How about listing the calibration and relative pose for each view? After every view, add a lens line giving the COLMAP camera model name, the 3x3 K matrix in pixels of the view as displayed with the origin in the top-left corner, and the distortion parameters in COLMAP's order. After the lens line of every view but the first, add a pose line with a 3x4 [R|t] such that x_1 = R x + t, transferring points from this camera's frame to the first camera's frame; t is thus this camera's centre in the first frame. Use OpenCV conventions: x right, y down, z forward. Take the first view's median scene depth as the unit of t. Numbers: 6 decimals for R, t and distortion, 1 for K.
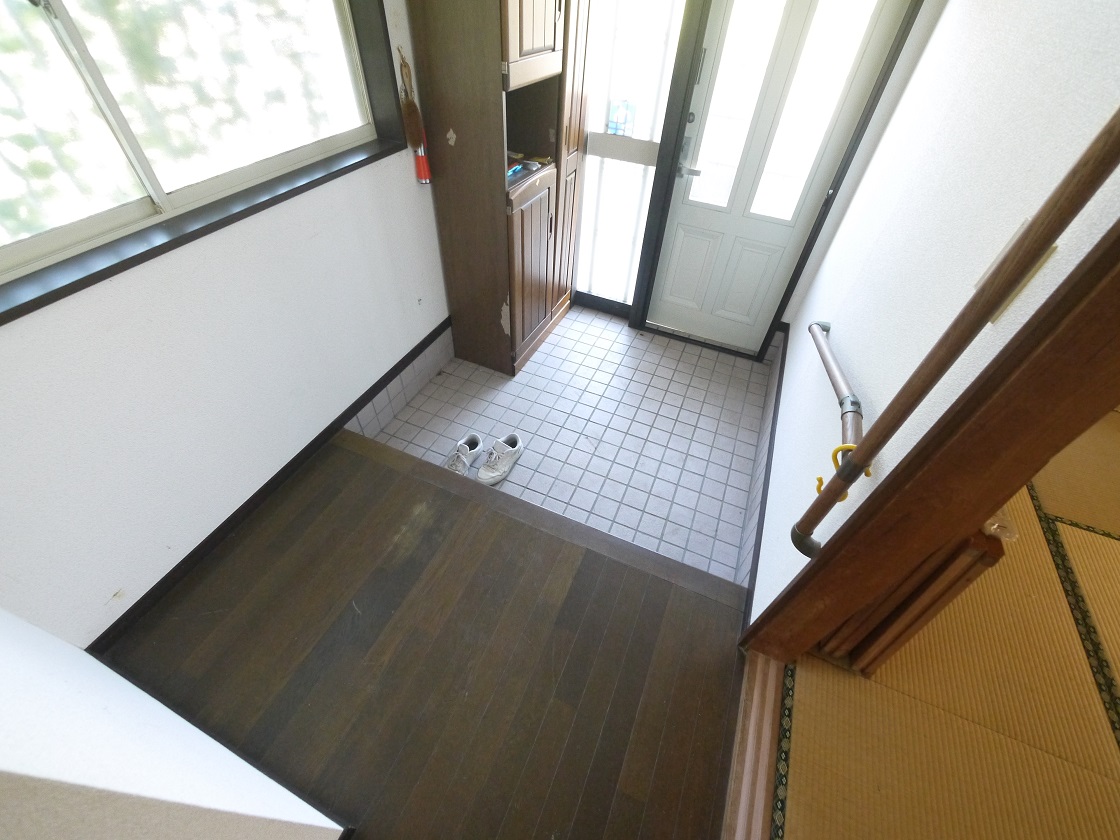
lens RADIAL K [[464.0, 0, 558.4], [0, 464.0, 419.3], [0, 0, 1]] dist [-0.002474, -0.000115]
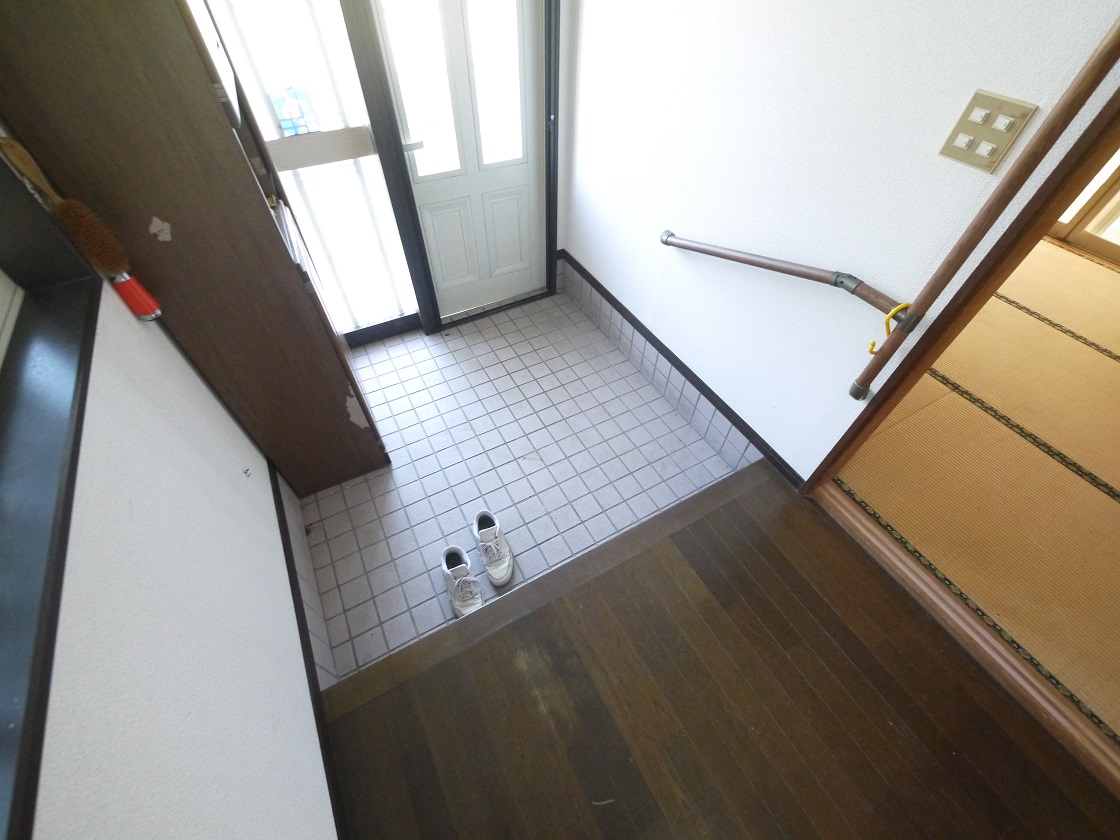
lens RADIAL K [[464.0, 0, 558.4], [0, 464.0, 419.3], [0, 0, 1]] dist [-0.002474, -0.000115]
pose [[0.609419, -0.628450, 0.483383, -0.281515], [0.574596, 0.770175, 0.276894, -0.225677], [-0.546303, 0.109006, 0.830464, 0.193354]]
